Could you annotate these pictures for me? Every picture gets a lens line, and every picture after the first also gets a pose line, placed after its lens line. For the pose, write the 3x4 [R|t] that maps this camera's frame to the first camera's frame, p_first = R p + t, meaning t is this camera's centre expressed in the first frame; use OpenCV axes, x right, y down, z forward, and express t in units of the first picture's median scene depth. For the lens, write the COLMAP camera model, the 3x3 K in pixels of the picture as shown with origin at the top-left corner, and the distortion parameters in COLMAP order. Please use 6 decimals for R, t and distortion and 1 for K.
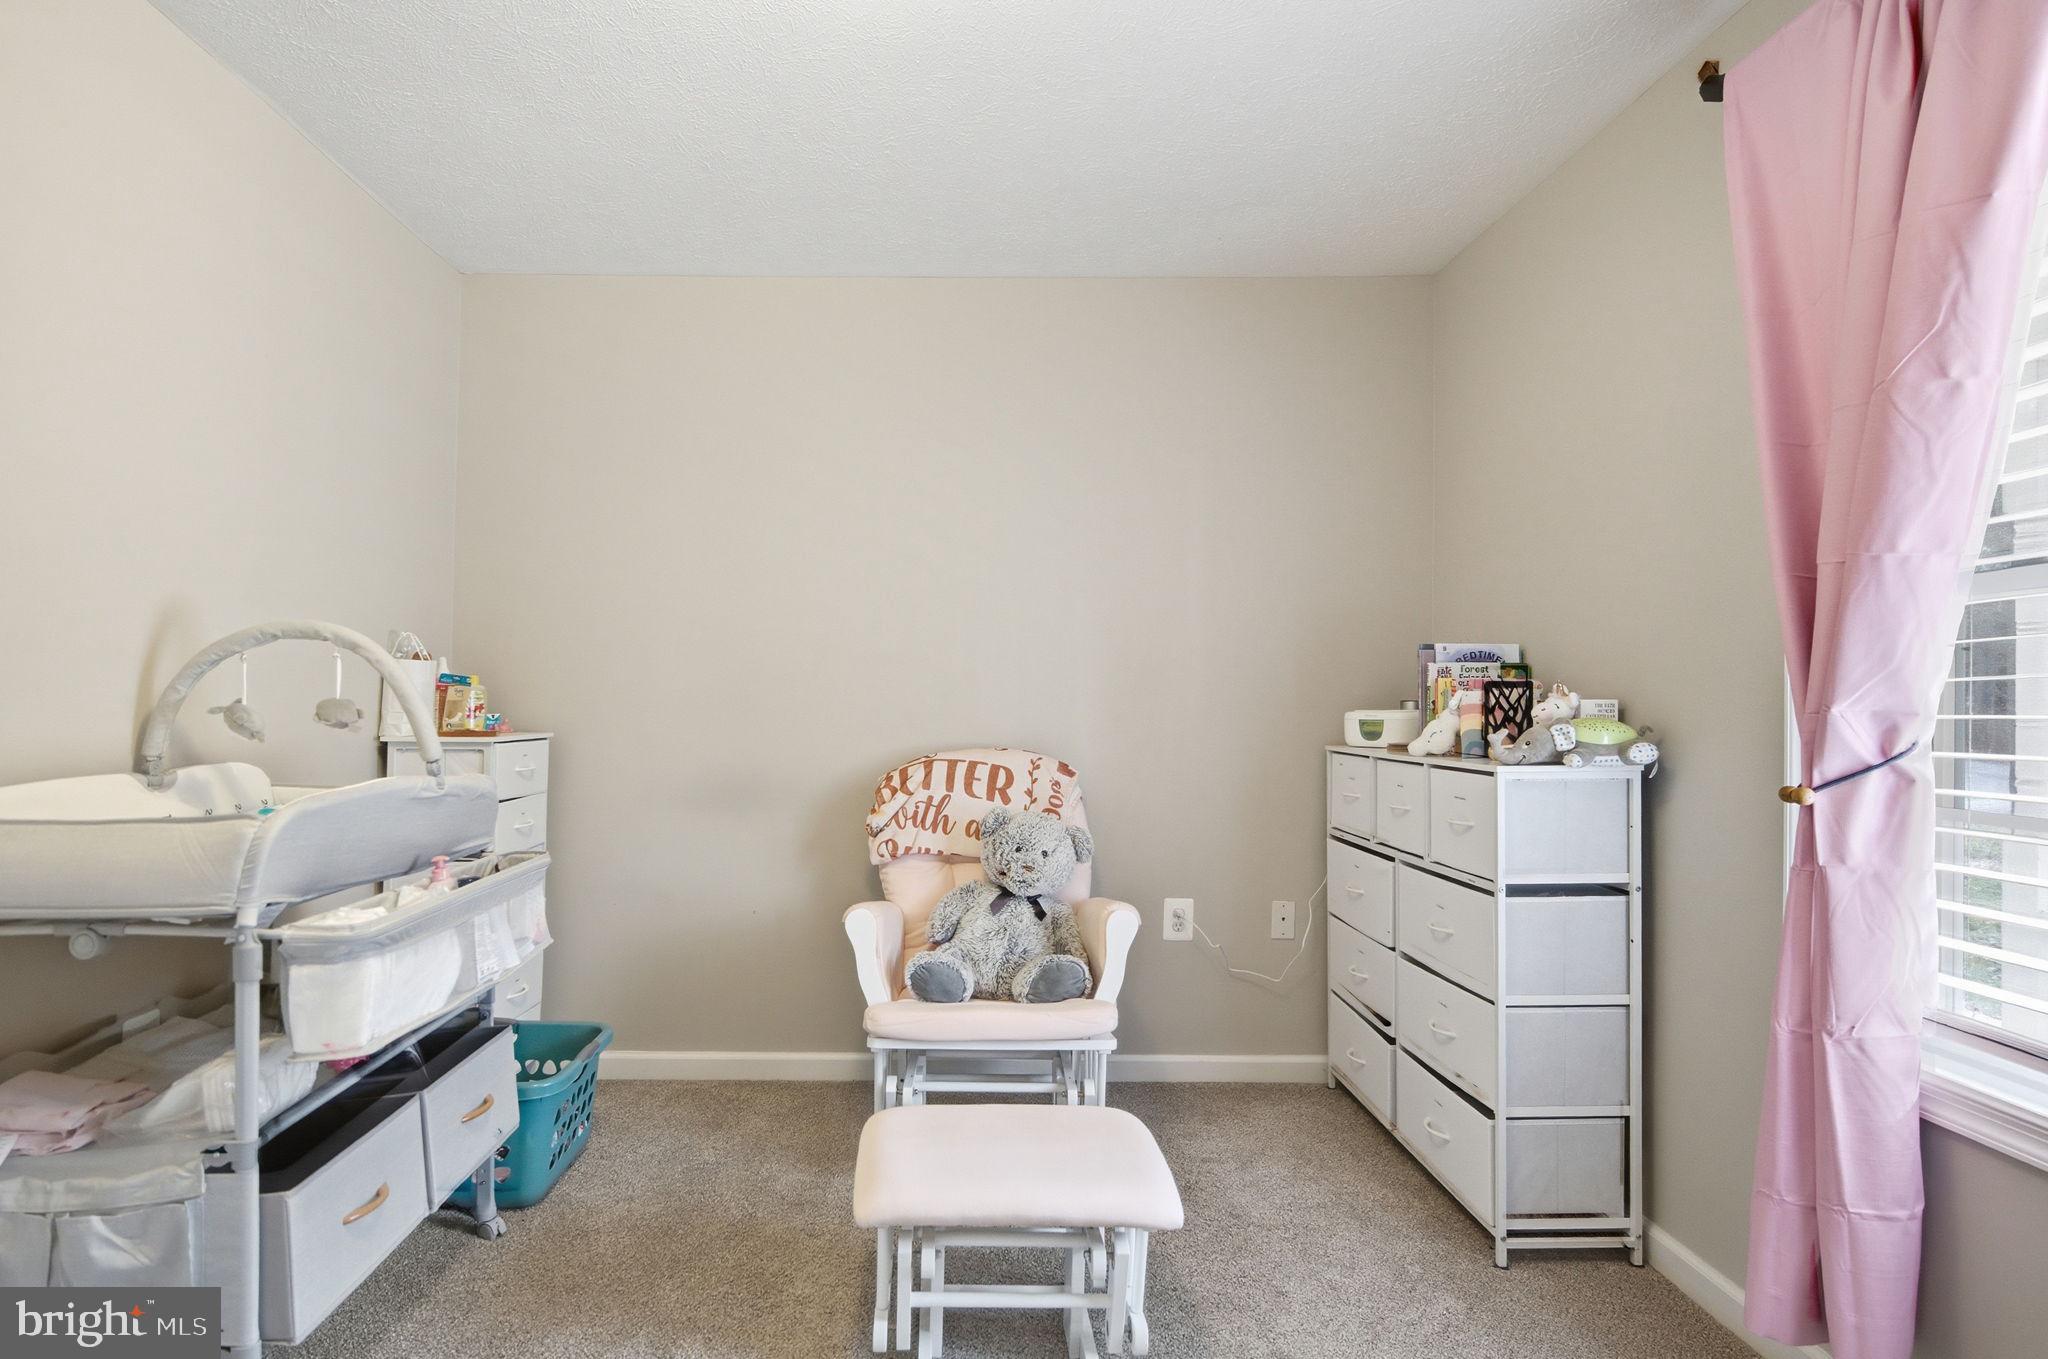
lens RADIAL K [[1052.3, 0, 940.9], [0, 1052.3, 682.5], [0, 0, 1]] dist [0.000178, -0.000357]
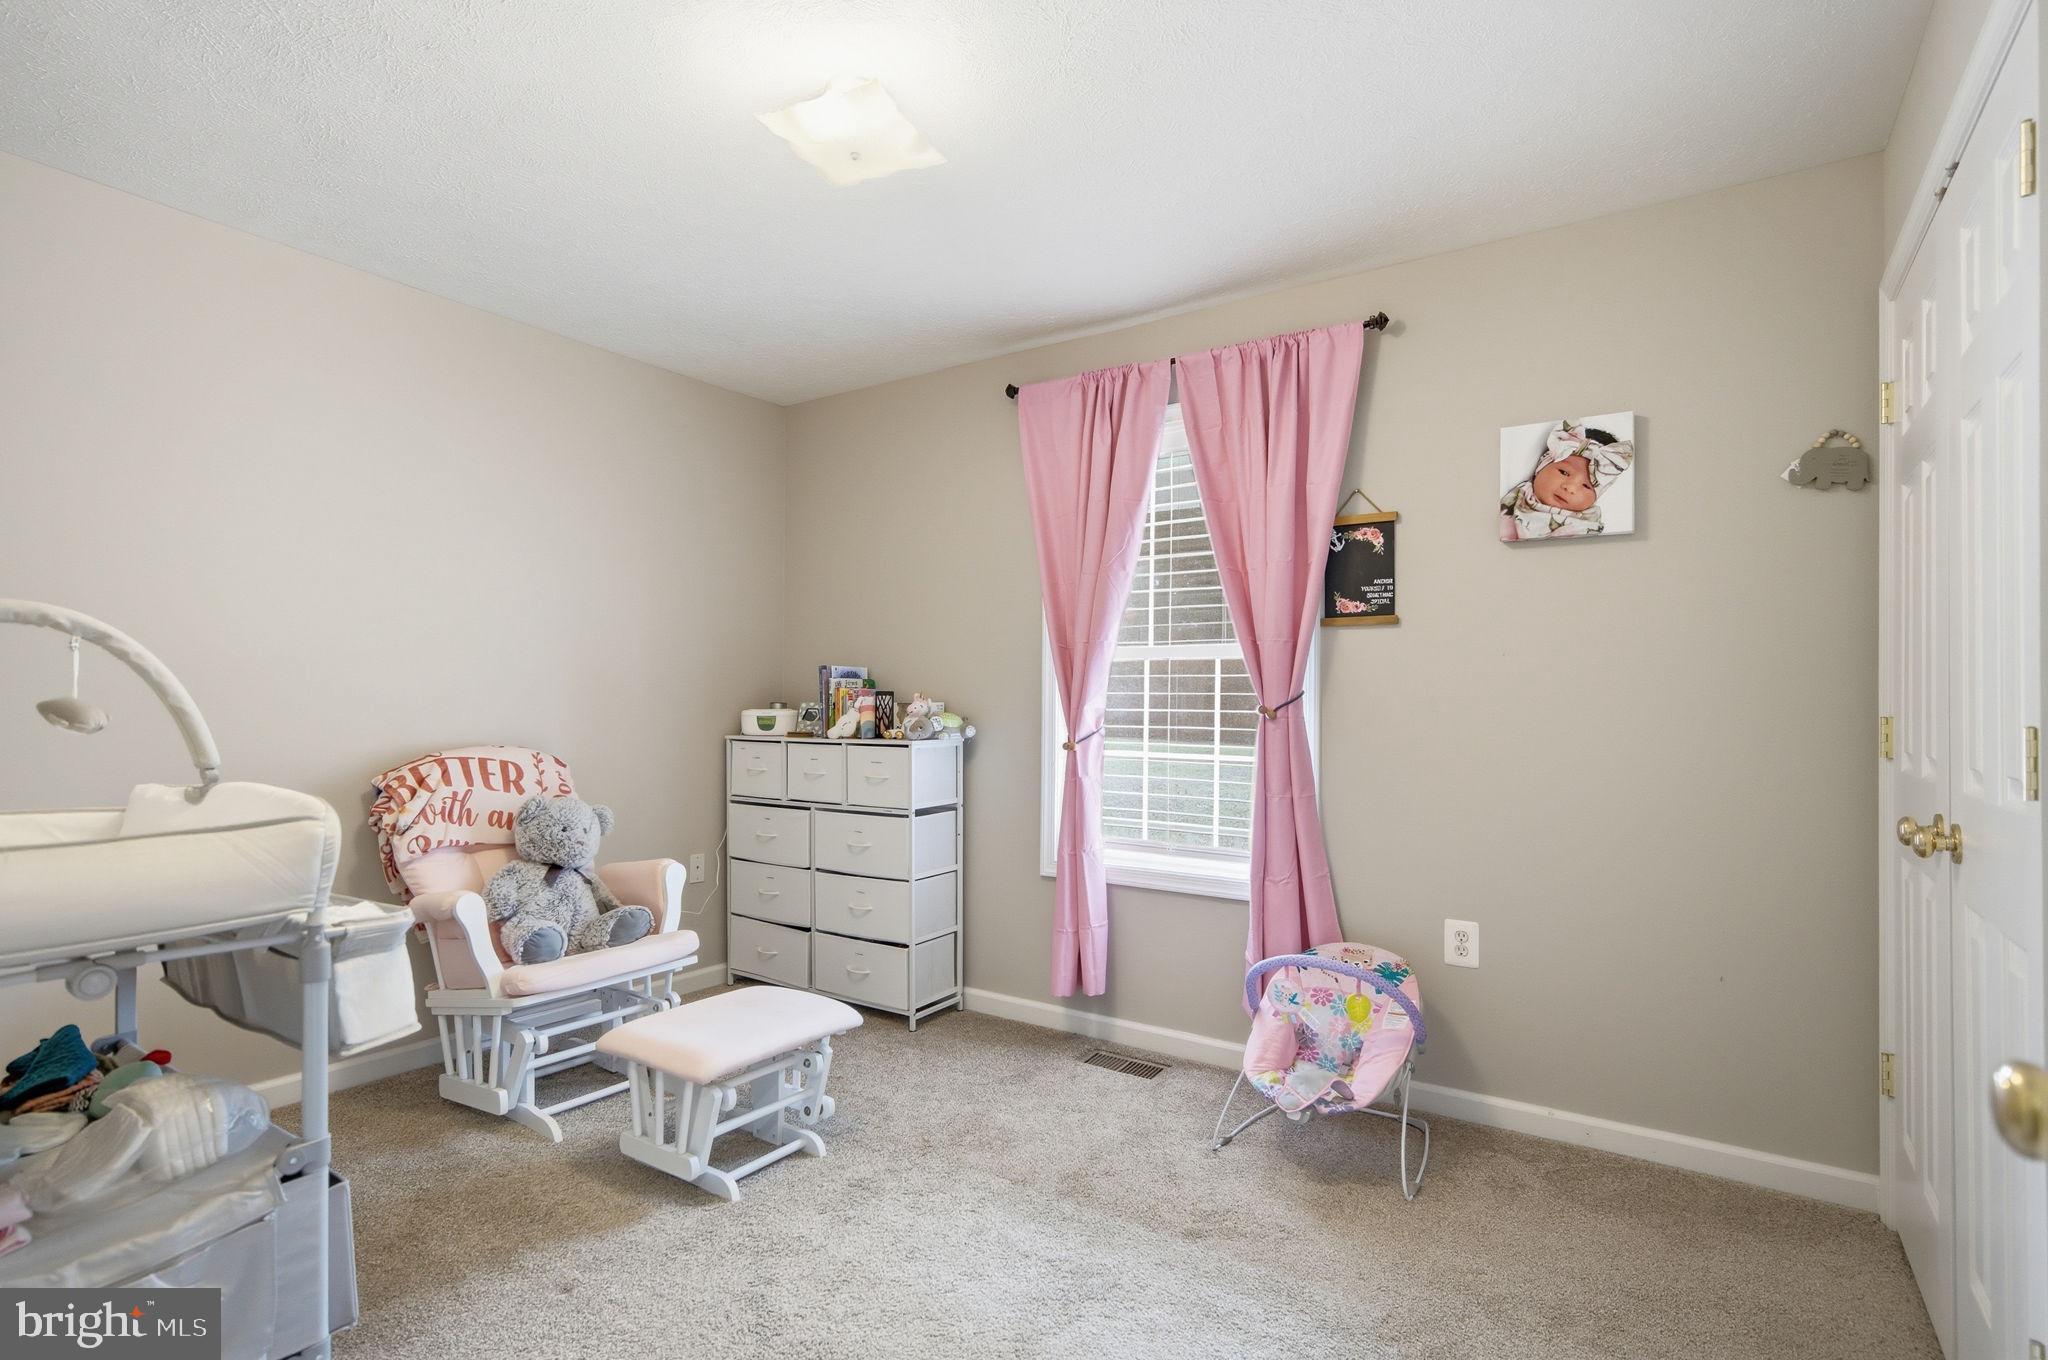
lens RADIAL K [[1003.5, 0, 1024.0], [0, 1003.5, 680.0], [0, 0, 1]] dist [0.002967, 0.000714]
pose [[0.557180, 0.020326, 0.830143, -0.587447], [-0.016158, 0.999776, -0.013635, -0.000880], [-0.830234, -0.005816, 0.557384, -0.051315]]
